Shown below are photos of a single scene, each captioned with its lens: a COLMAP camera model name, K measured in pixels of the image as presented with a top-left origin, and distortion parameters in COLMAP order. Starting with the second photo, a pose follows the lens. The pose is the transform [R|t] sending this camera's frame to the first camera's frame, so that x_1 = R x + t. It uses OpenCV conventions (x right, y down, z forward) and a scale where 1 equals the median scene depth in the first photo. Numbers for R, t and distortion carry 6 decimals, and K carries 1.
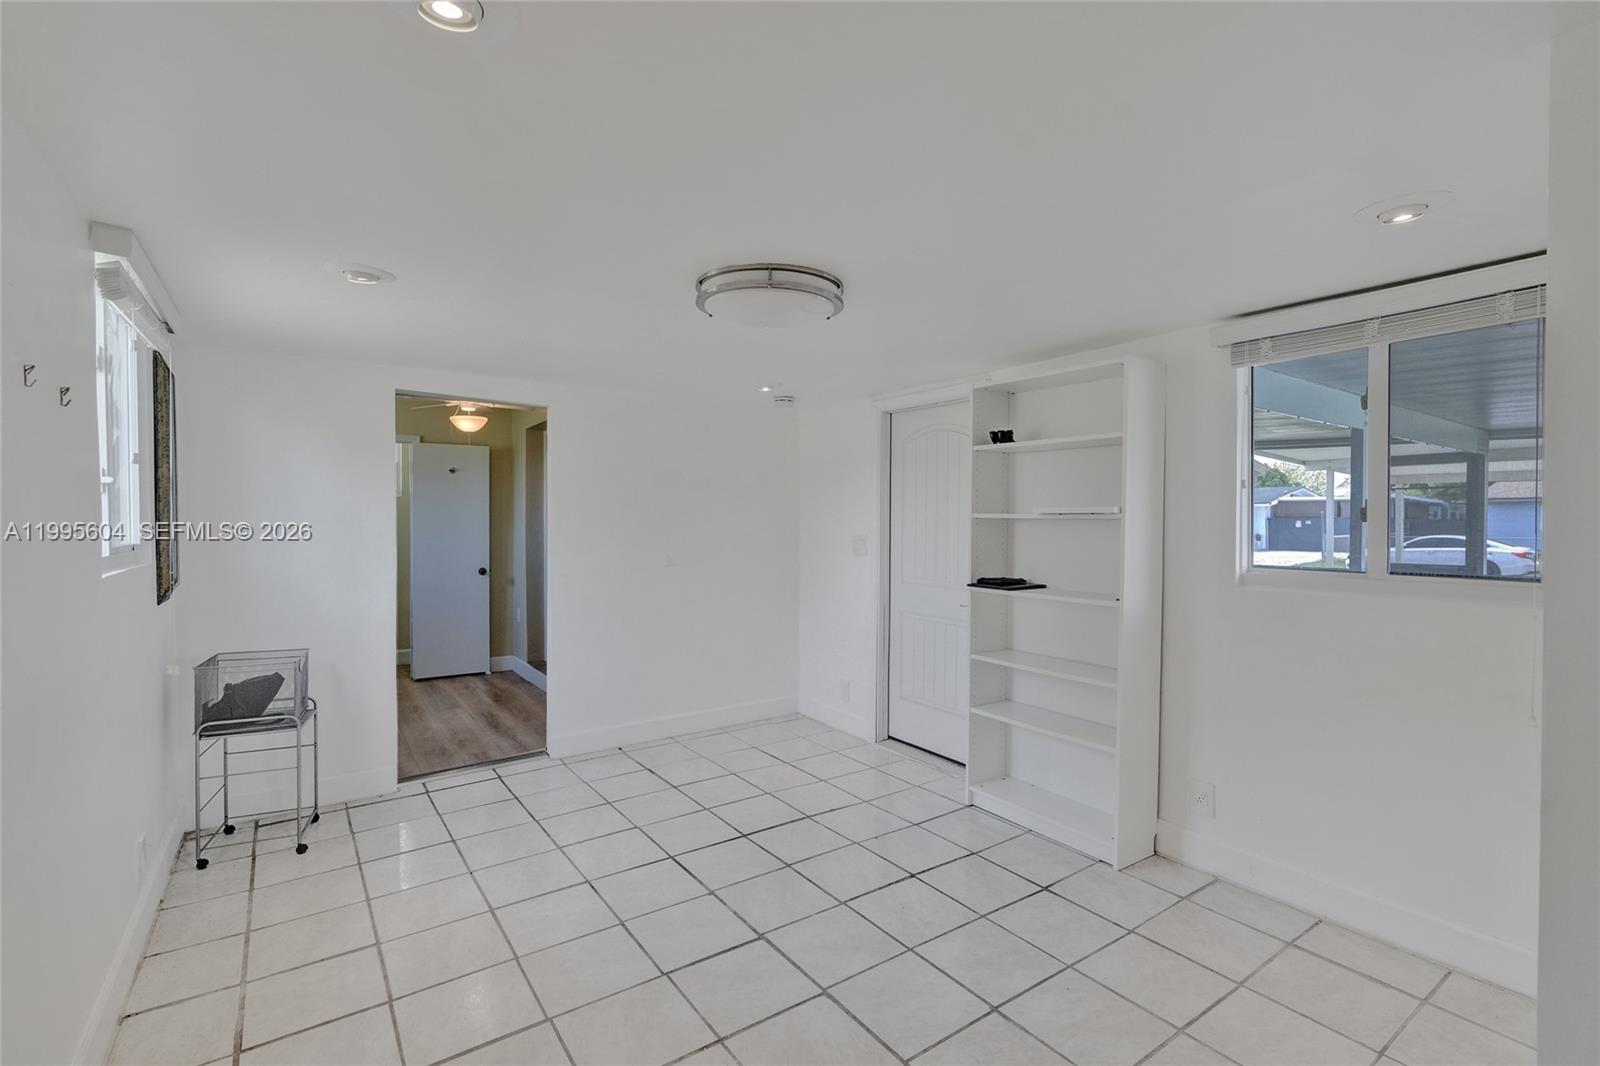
lens RADIAL K [[730.3, 0, 797.4], [0, 730.3, 521.6], [0, 0, 1]] dist [-0.002471, -0.000442]
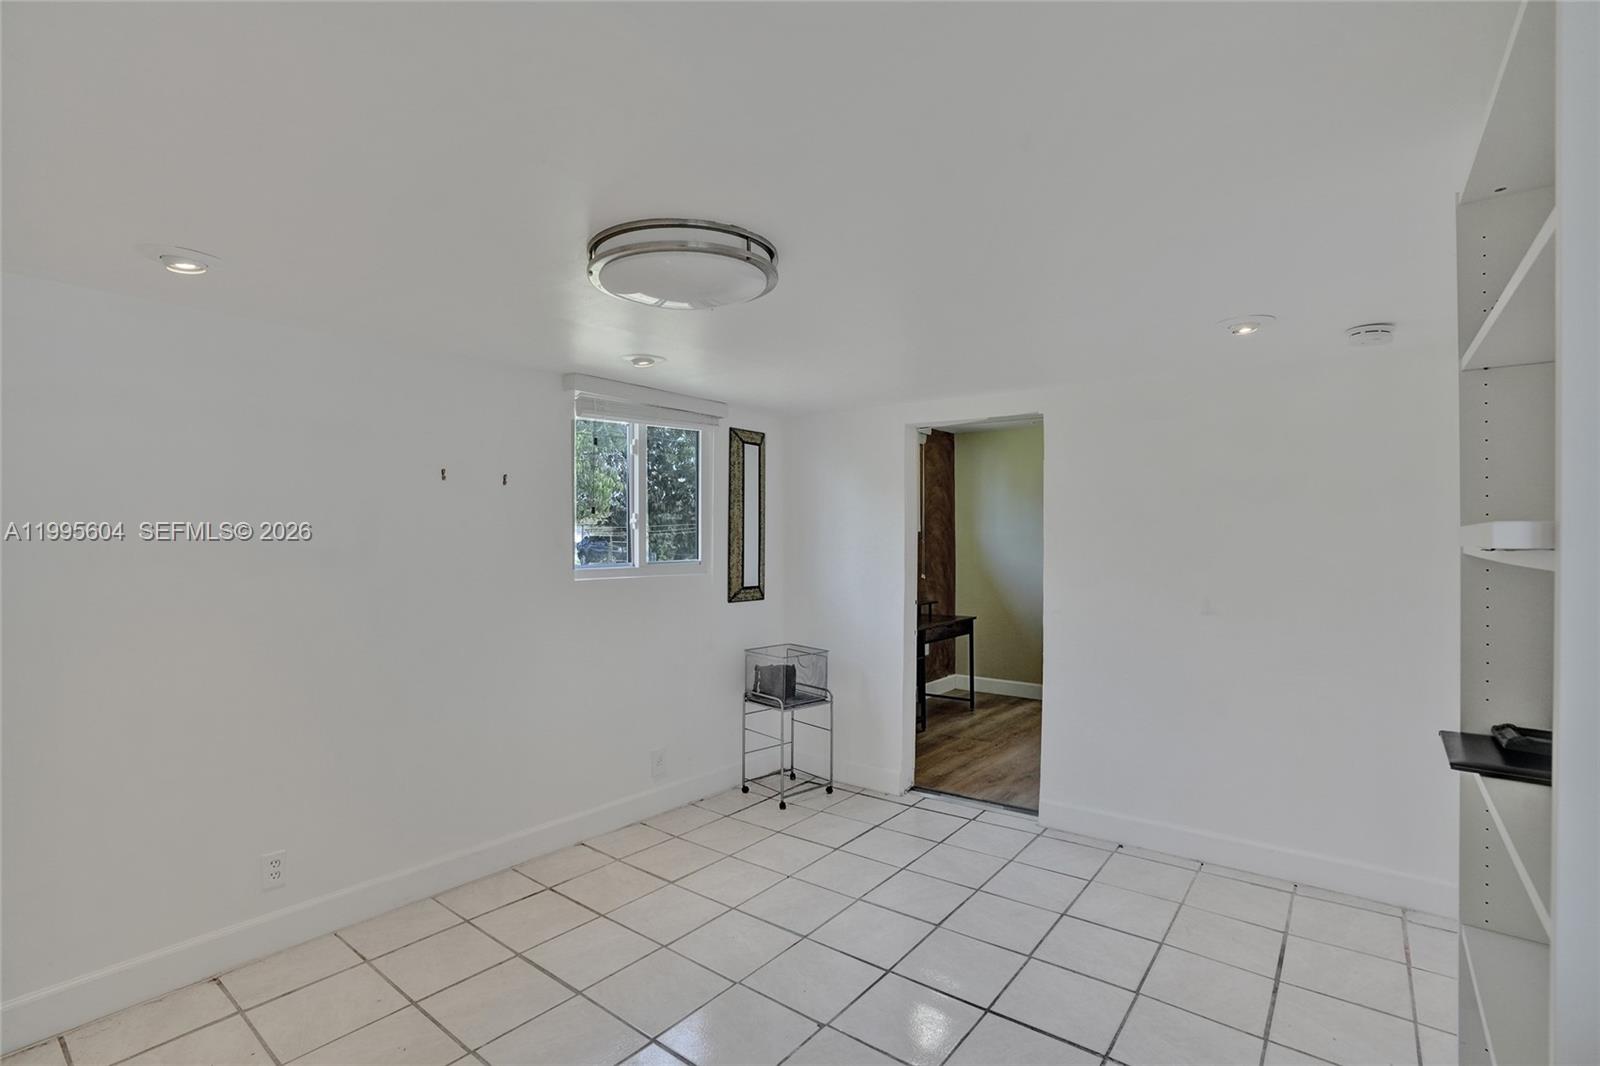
lens RADIAL K [[734.3, 0, 811.3], [0, 734.3, 532.7], [0, 0, 1]] dist [-0.073481, 0.028168]
pose [[0.304011, -0.007343, -0.952640, 0.472797], [-0.006086, 0.999935, -0.009649, -0.011003], [0.952649, 0.008731, 0.303946, 0.577316]]
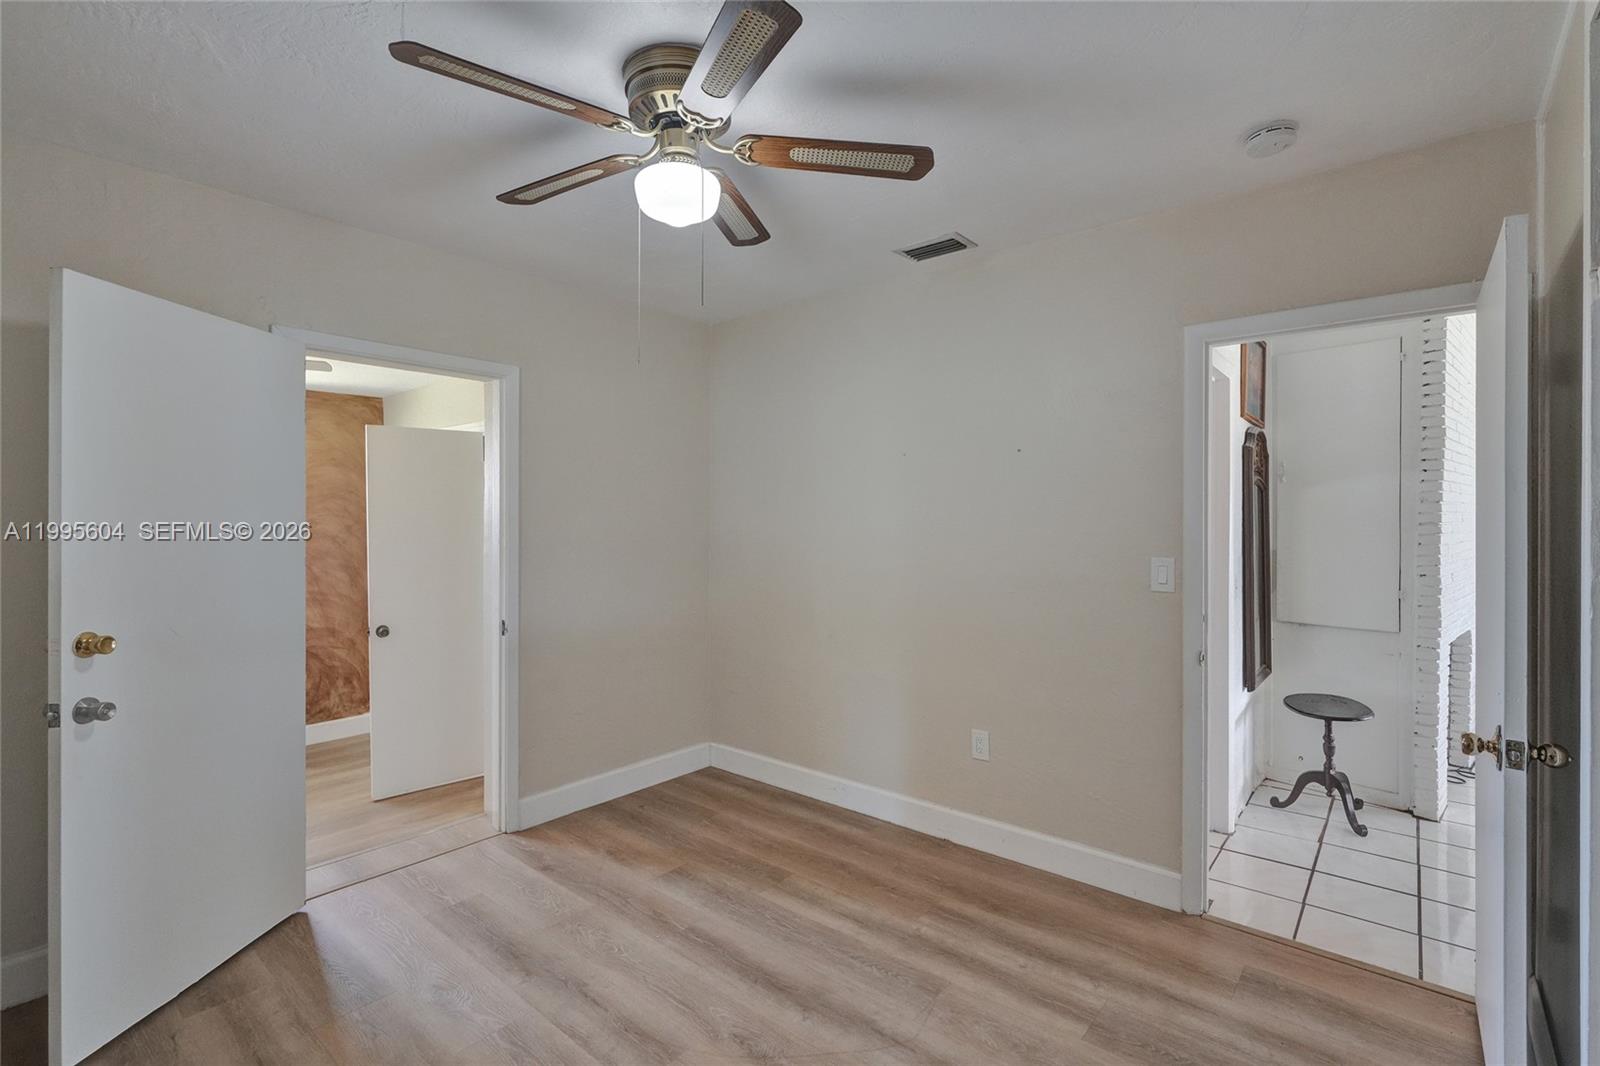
lens RADIAL K [[730.3, 0, 797.4], [0, 730.3, 521.6], [0, 0, 1]] dist [-0.002471, -0.000442]
pose [[0.253179, 0.001152, -0.967419, 0.390689], [0.001268, 0.999998, 0.001523, -0.043929], [0.967419, -0.001613, 0.253177, 2.033590]]
